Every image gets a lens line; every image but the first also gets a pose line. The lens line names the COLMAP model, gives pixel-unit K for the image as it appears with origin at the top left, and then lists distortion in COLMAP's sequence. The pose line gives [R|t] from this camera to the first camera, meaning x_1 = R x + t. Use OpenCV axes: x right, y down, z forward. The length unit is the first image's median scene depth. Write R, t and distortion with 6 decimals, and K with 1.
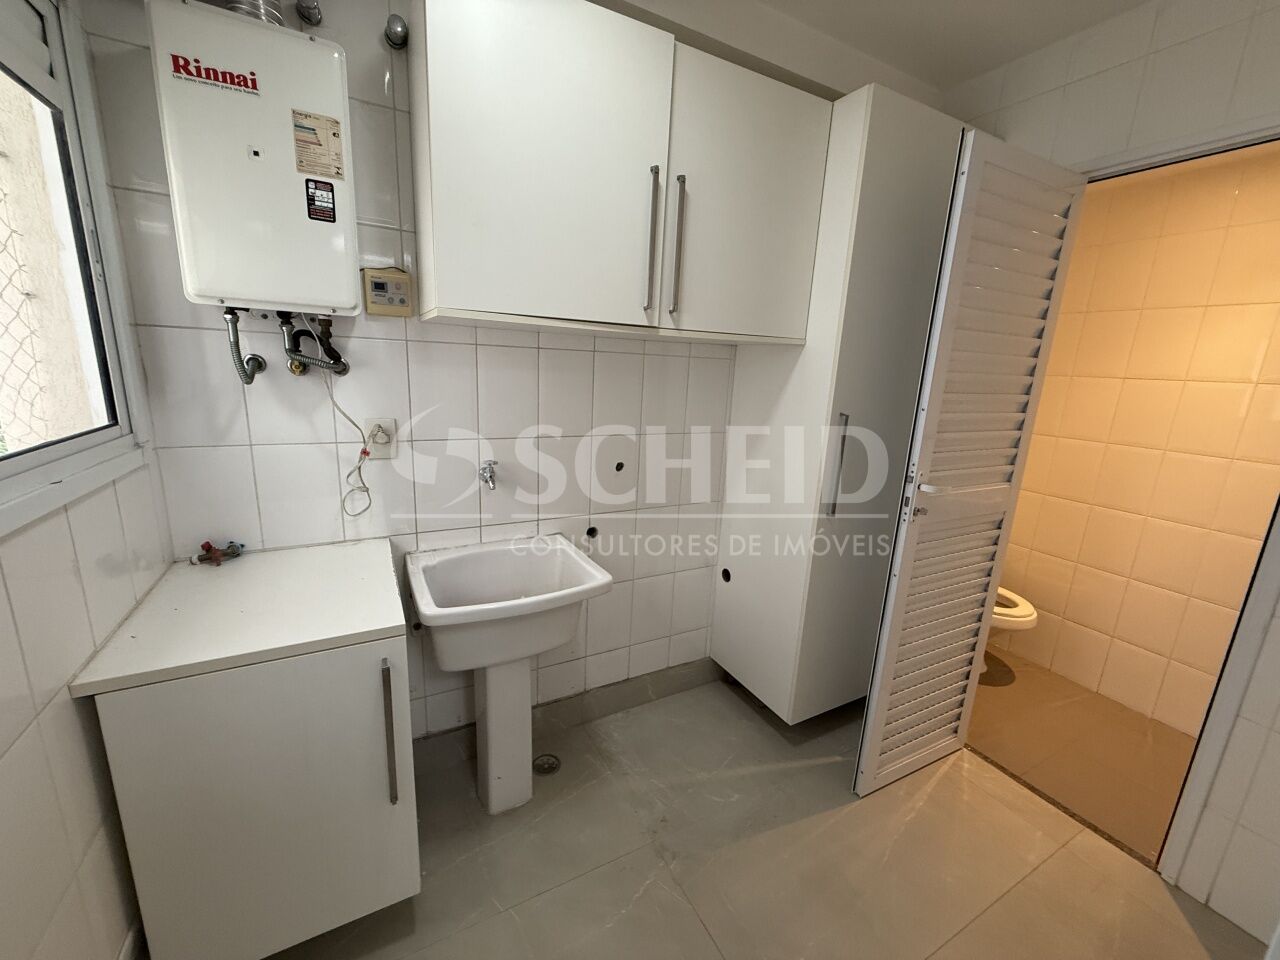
lens RADIAL K [[509.9, 0, 640.0], [0, 509.9, 480.0], [0, 0, 1]] dist [0.001564, 0.000119]
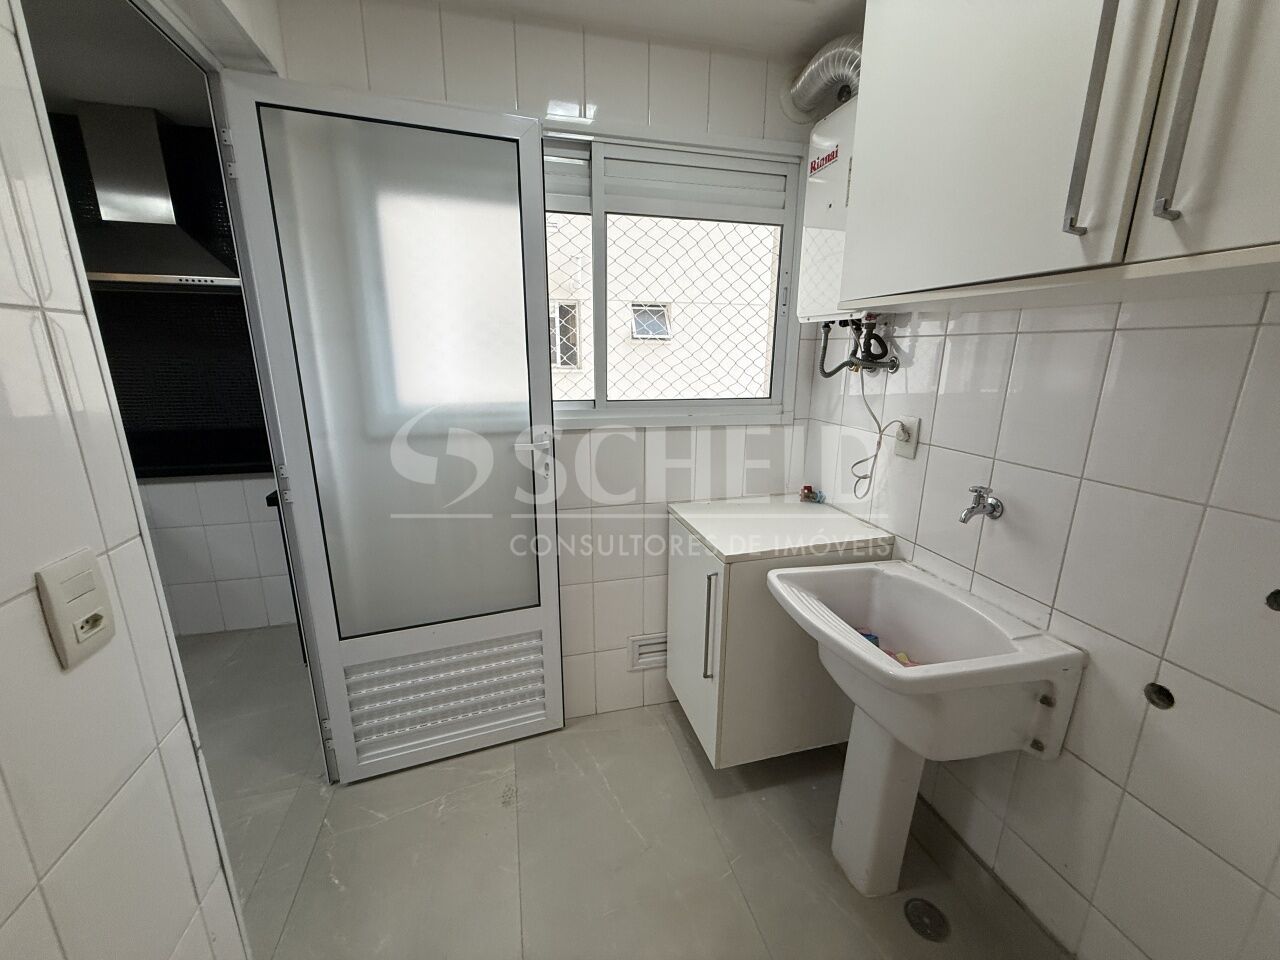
lens RADIAL K [[513.0, 0, 640.0], [0, 513.0, 480.0], [0, 0, 1]] dist [-0.001350, -0.000093]
pose [[-0.235972, 0.191177, -0.952769, 0.632287], [-0.232797, 0.940786, 0.246430, -0.137077], [0.943463, 0.279952, -0.177494, 0.764950]]
